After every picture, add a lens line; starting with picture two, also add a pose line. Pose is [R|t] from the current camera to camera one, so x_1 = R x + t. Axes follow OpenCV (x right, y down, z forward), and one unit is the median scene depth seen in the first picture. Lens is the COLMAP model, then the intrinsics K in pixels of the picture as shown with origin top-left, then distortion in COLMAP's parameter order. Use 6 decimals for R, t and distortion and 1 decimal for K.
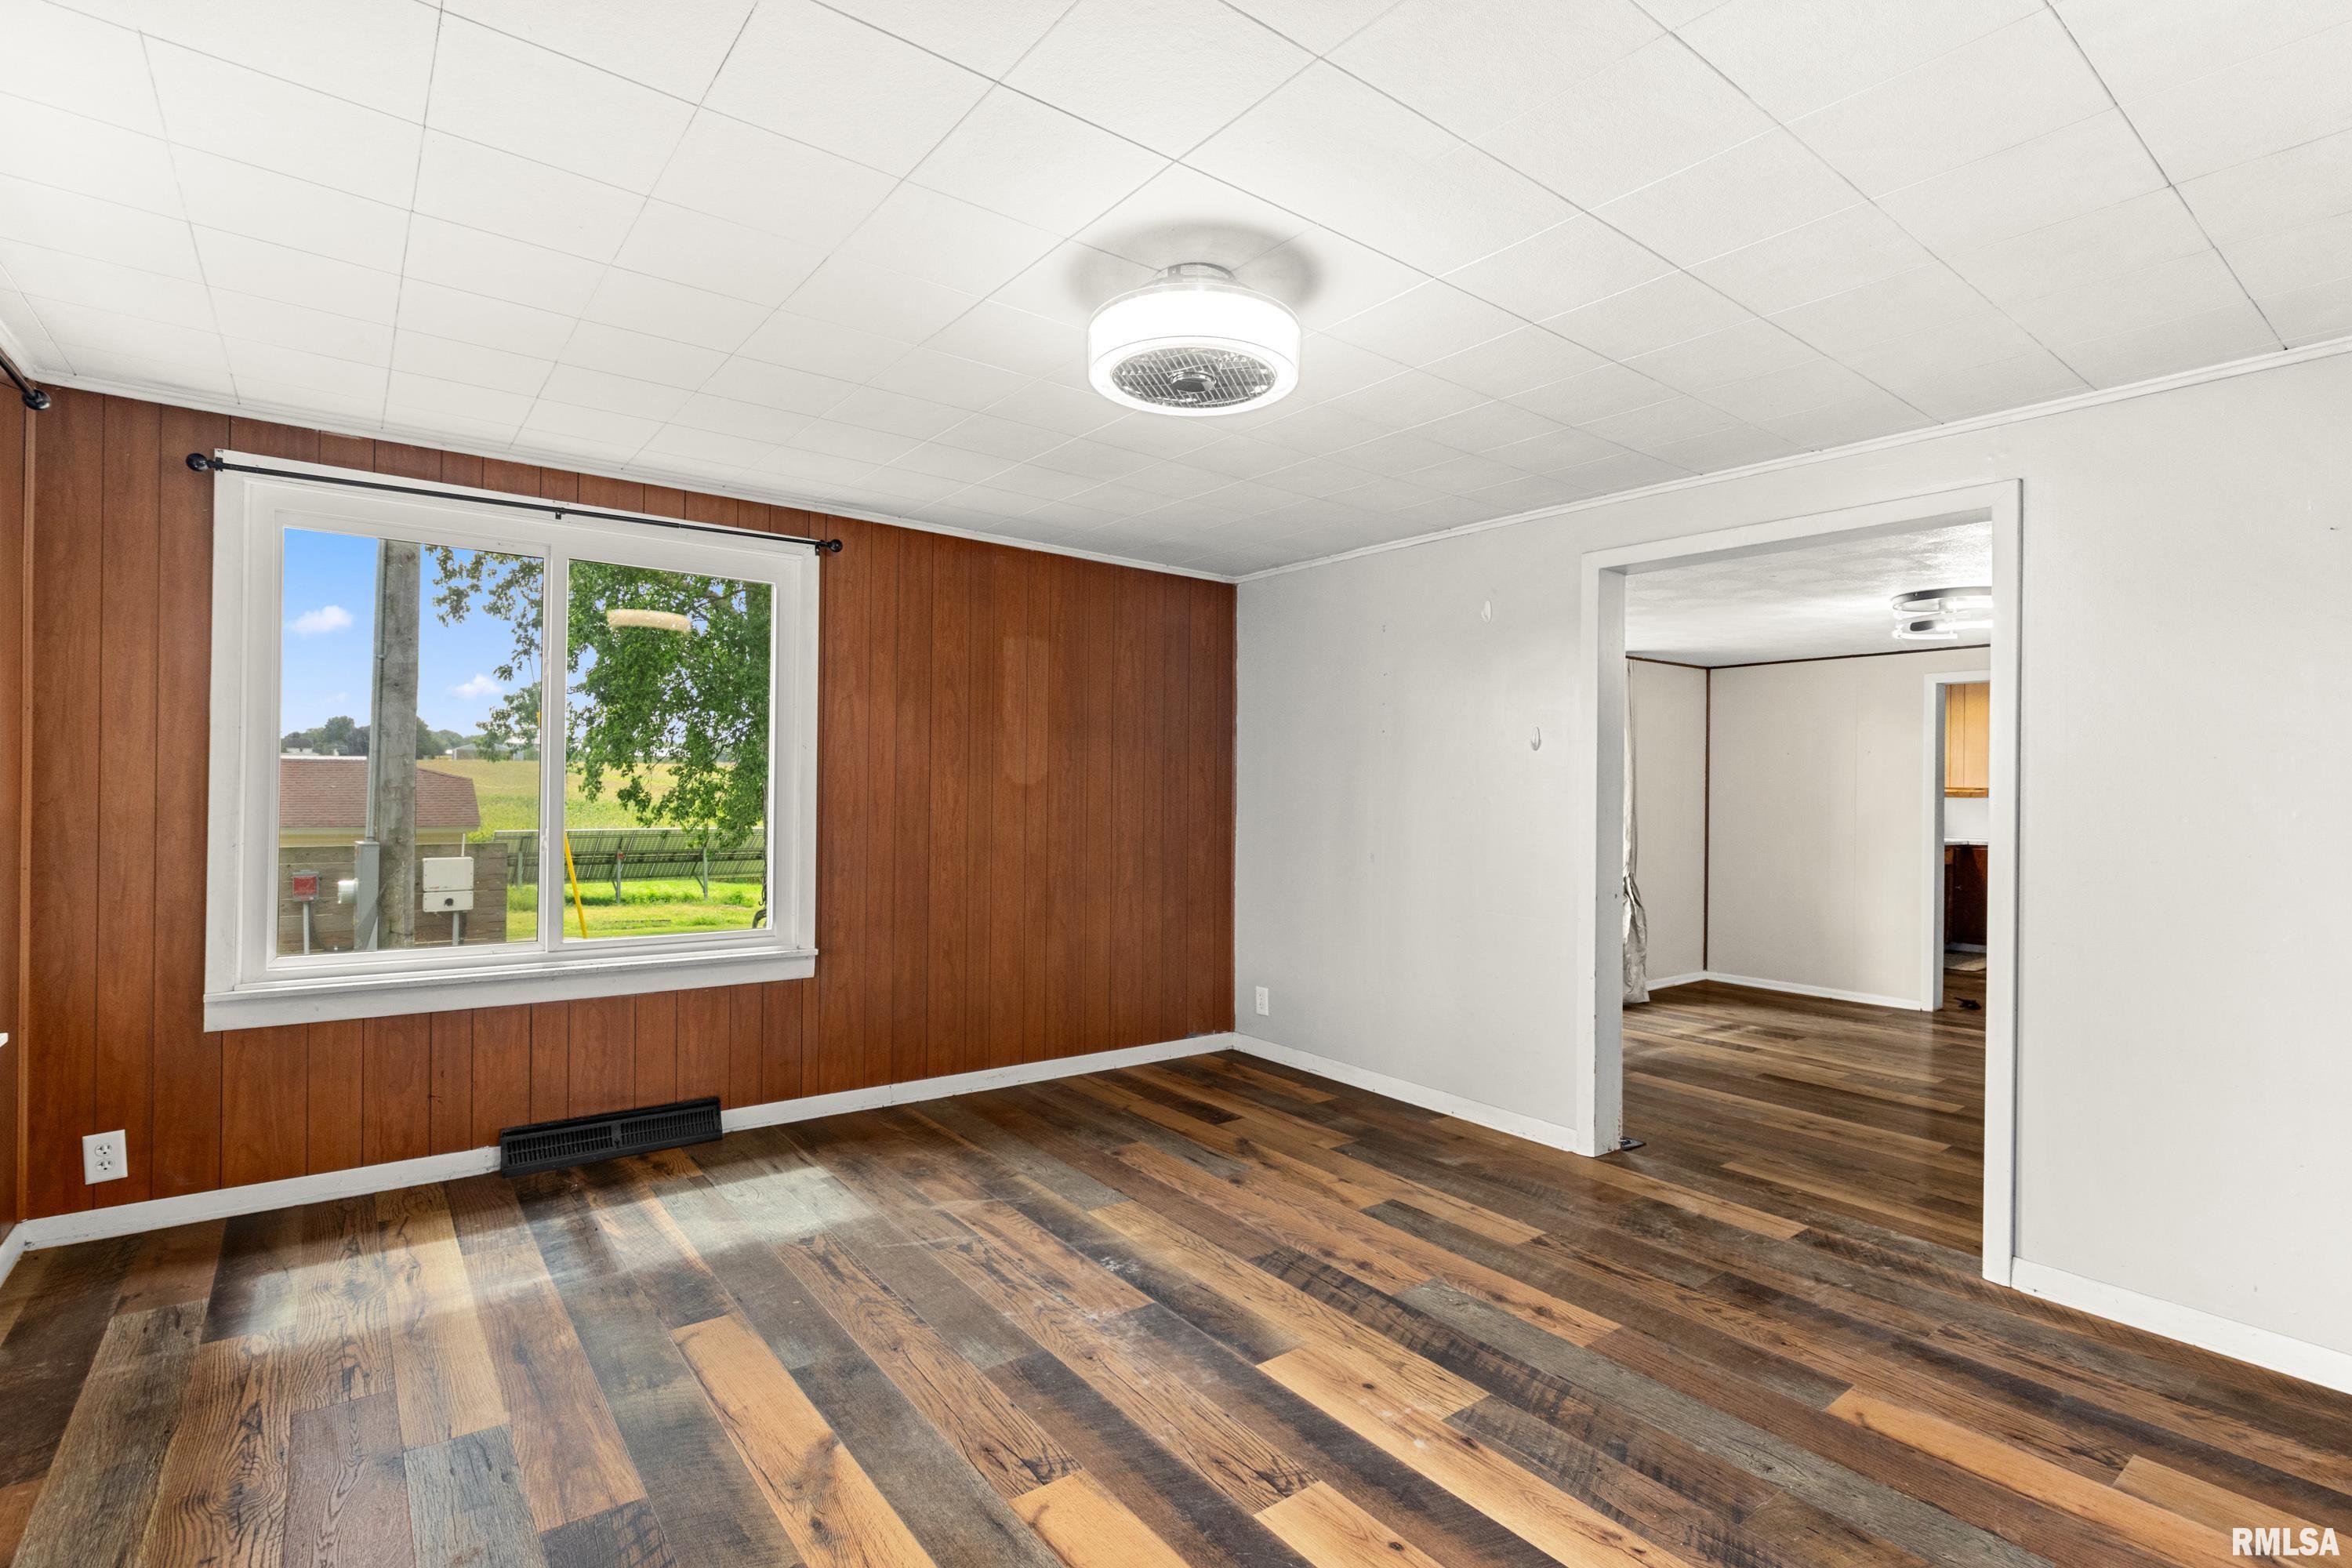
lens RADIAL K [[1099.2, 0, 1158.2], [0, 1099.2, 786.8], [0, 0, 1]] dist [0.004335, -0.000332]
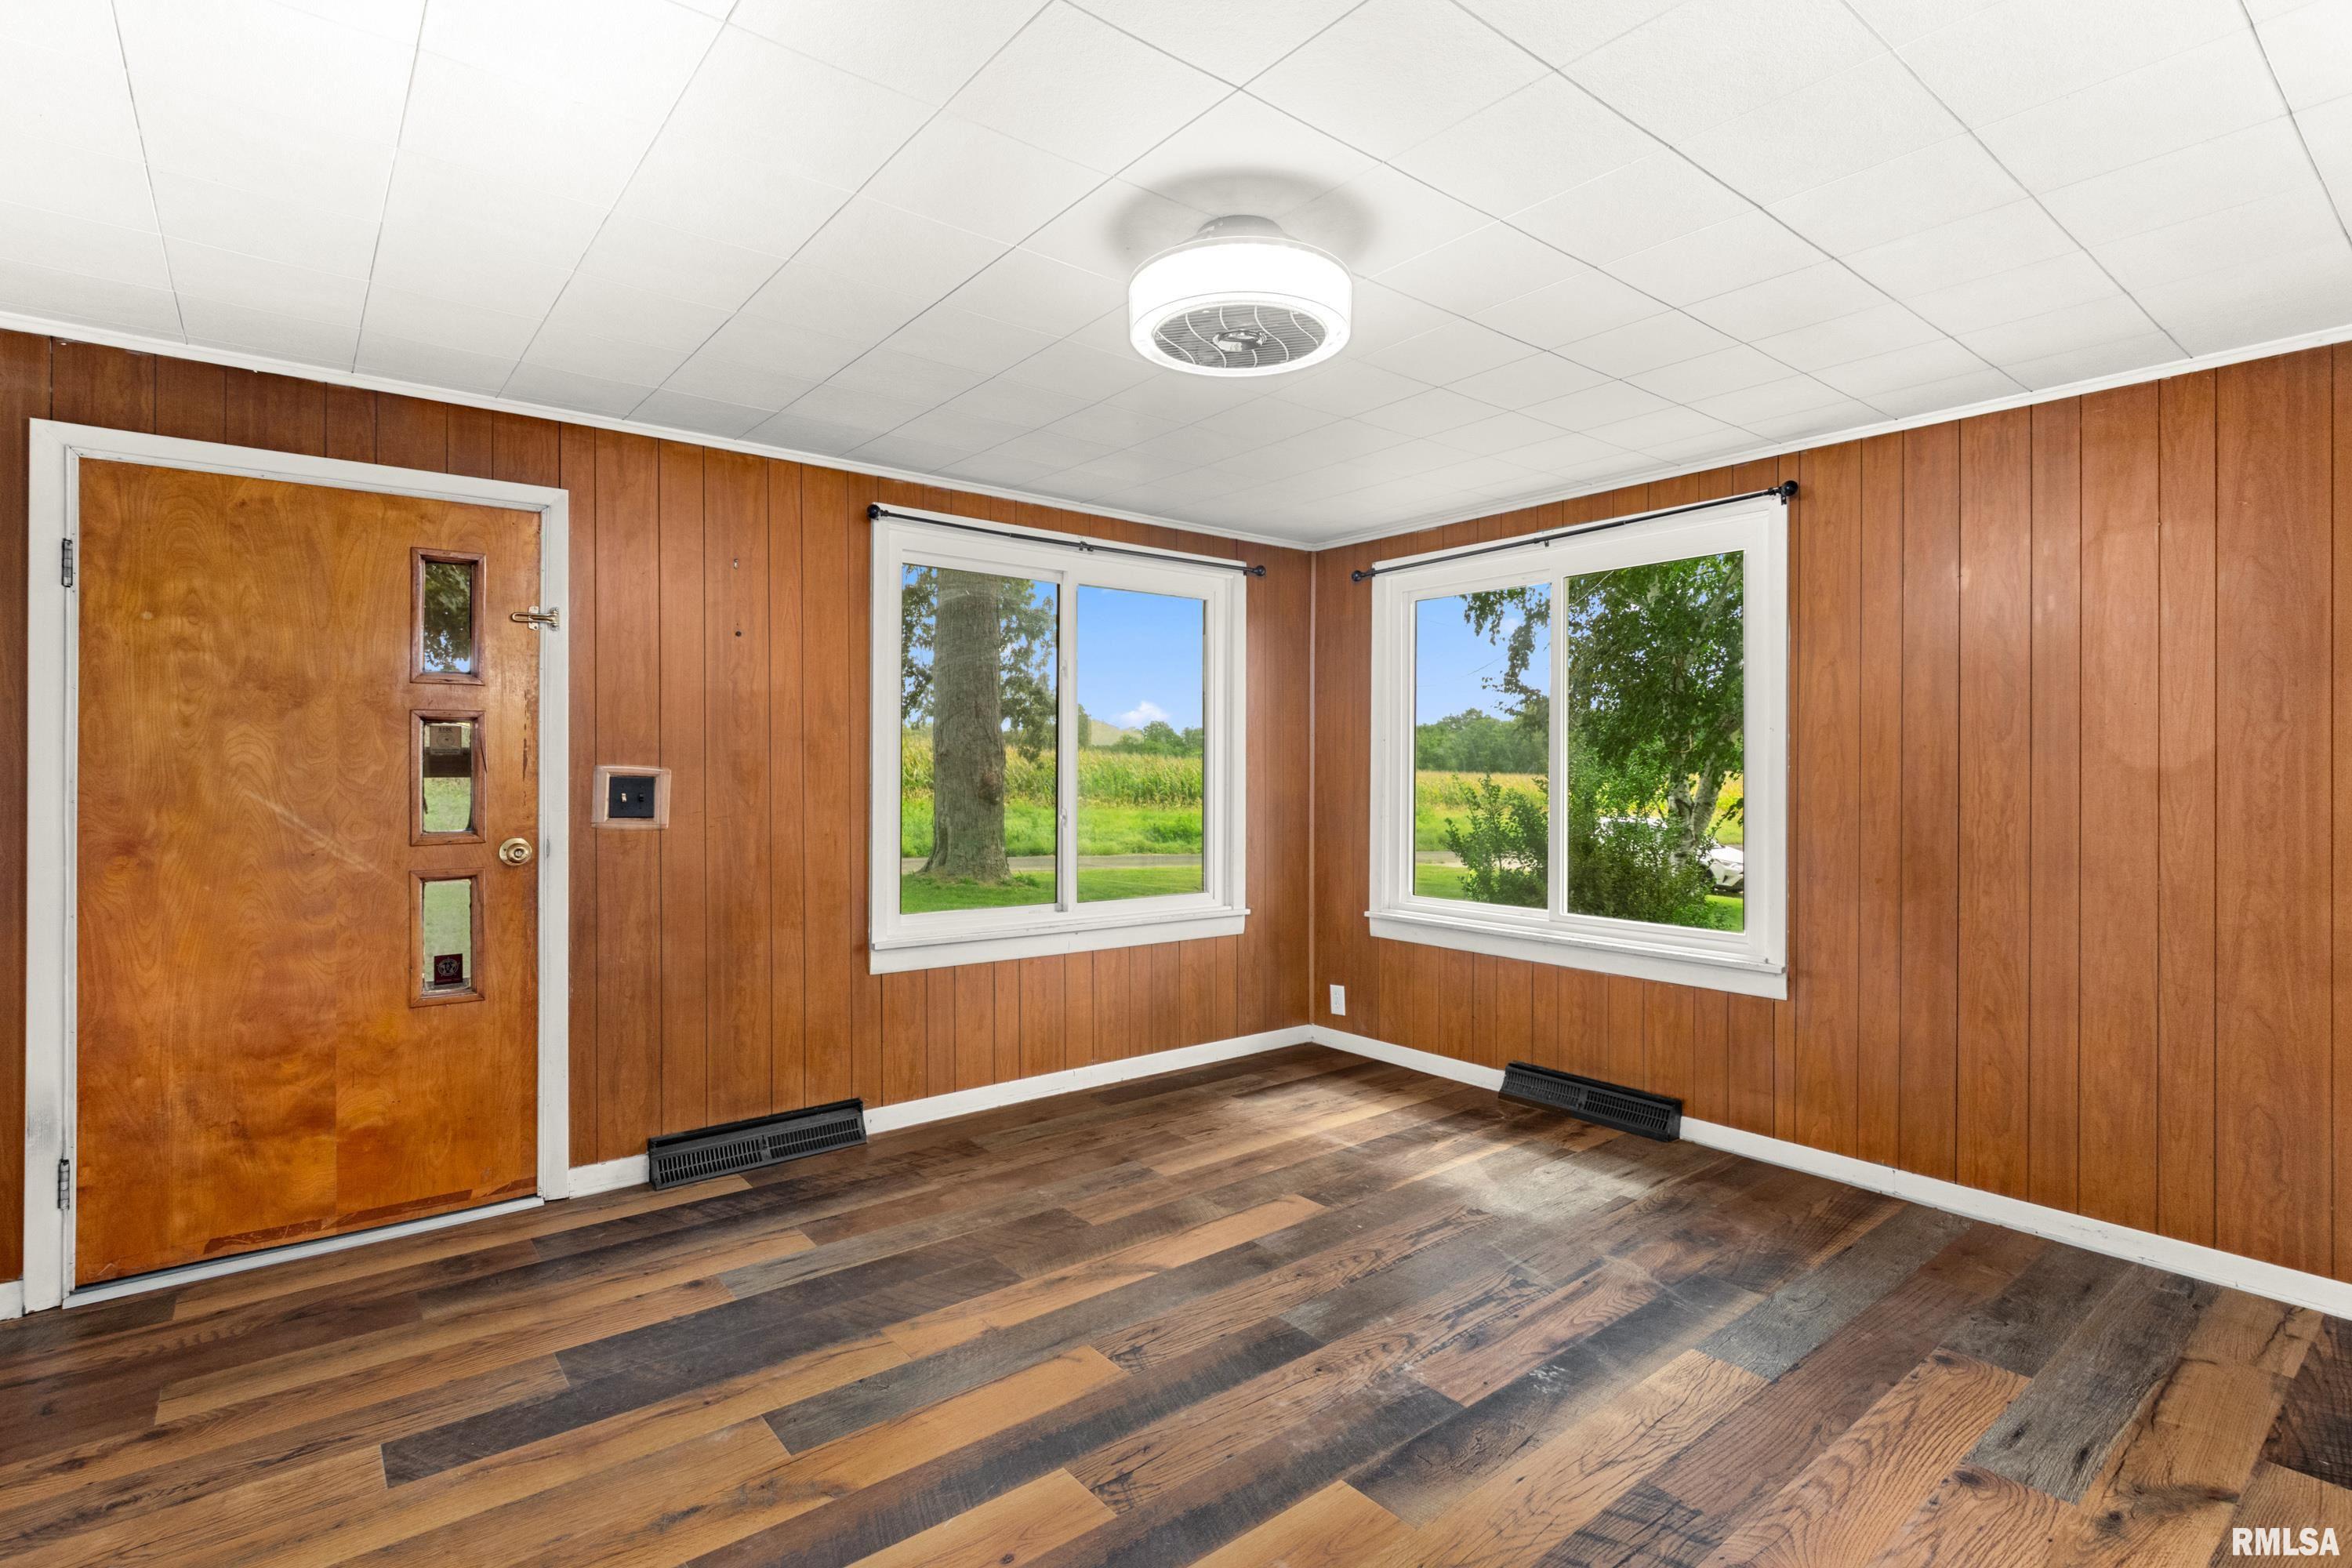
lens RADIAL K [[1127.5, 0, 1173.7], [0, 1127.5, 766.4], [0, 0, 1]] dist [0.002112, -0.000159]
pose [[0.026708, -0.021211, -0.999418, 0.685457], [-0.001379, 0.999773, -0.021255, 0.015226], [0.999642, 0.001946, 0.026673, 0.633653]]
